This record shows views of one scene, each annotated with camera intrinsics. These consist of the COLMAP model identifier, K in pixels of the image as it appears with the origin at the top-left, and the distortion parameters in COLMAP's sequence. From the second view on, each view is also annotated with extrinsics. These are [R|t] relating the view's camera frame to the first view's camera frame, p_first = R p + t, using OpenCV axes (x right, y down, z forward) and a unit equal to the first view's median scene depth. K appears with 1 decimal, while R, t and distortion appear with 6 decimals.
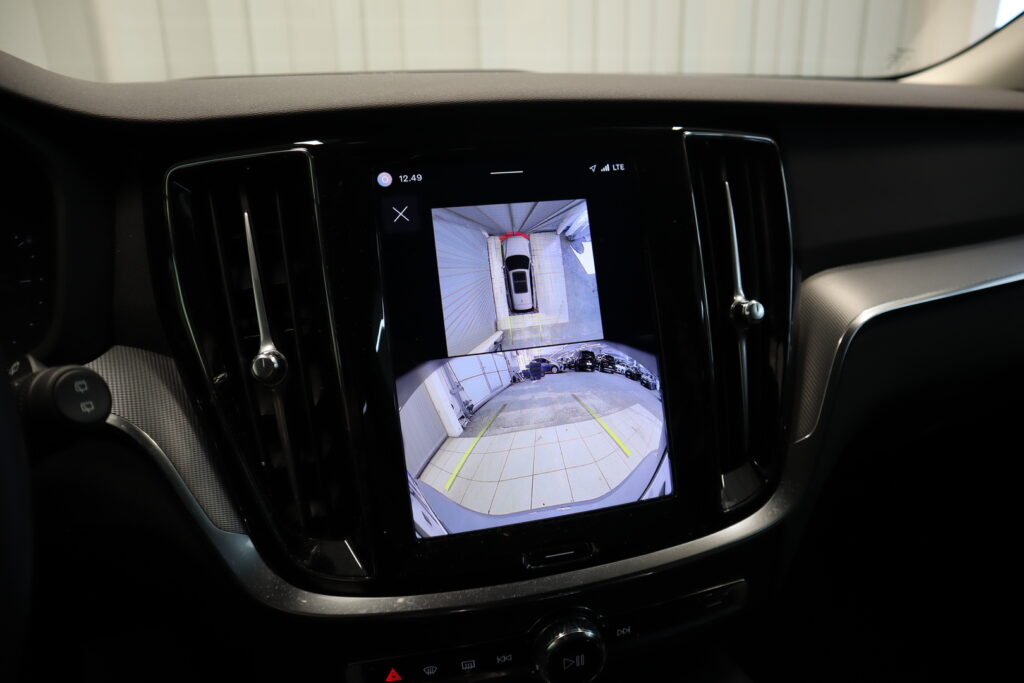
lens RADIAL K [[725.4, 0, 512.0], [0, 725.4, 341.5], [0, 0, 1]] dist [-0.118886, 0.085086]
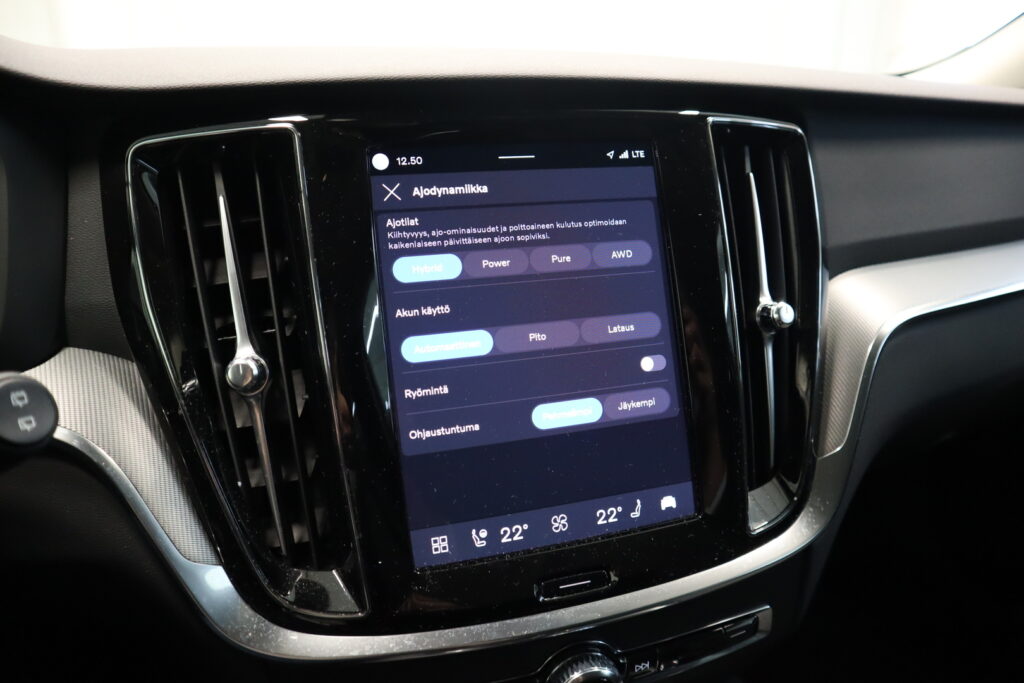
lens RADIAL K [[719.4, 0, 512.0], [0, 719.4, 341.5], [0, 0, 1]] dist [-0.122078, 0.086008]
pose [[0.999015, 0.007293, 0.043781, -0.054484], [-0.007274, 0.999973, -0.000600, -0.004930], [-0.043784, 0.000281, 0.999041, 0.123562]]
